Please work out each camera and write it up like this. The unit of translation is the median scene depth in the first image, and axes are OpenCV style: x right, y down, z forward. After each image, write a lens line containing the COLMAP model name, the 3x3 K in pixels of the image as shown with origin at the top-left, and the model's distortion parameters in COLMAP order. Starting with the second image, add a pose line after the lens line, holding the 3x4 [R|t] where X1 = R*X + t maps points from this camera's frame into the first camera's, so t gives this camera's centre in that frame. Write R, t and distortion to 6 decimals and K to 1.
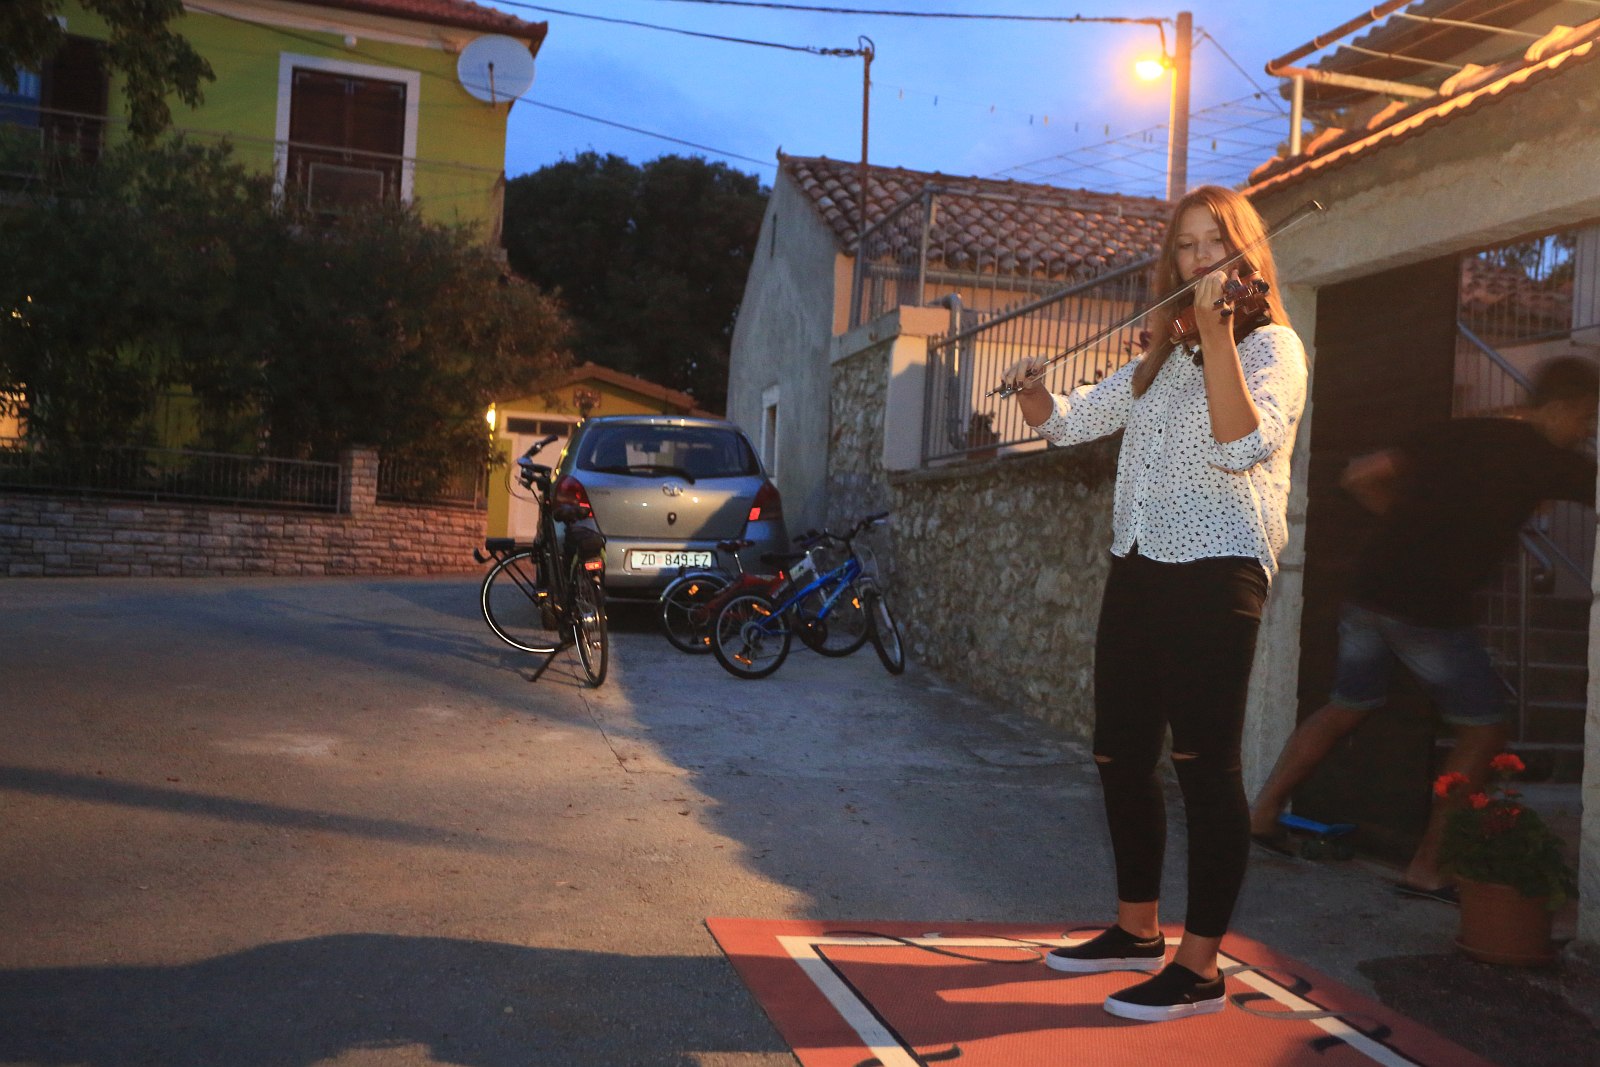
lens RADIAL K [[1560.6, 0, 795.6], [0, 1560.6, 549.1], [0, 0, 1]] dist [-0.005498, 0.107201]
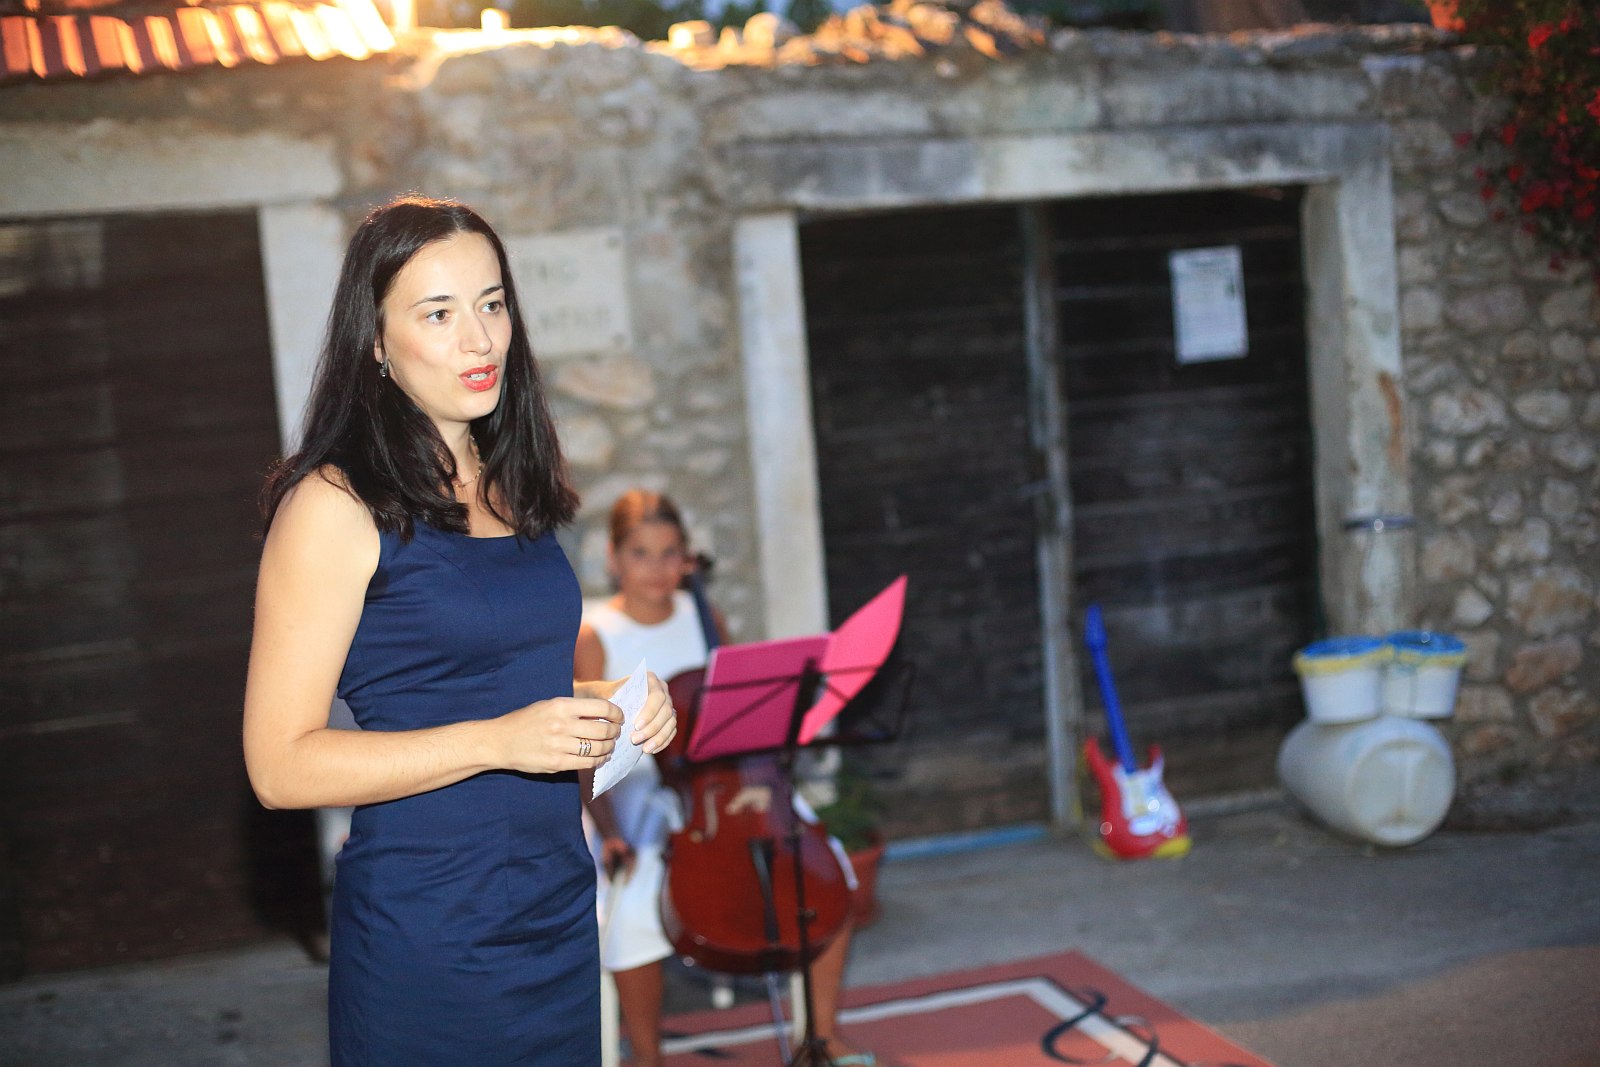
lens RADIAL K [[2307.7, 0, 800.0], [0, 2307.7, 533.5], [0, 0, 1]] dist [-0.141594, 0.067885]
pose [[-0.093601, -0.154670, 0.983522, -0.356359], [0.060643, 0.985139, 0.160696, -0.089408], [-0.993761, 0.074685, -0.082831, 0.312545]]
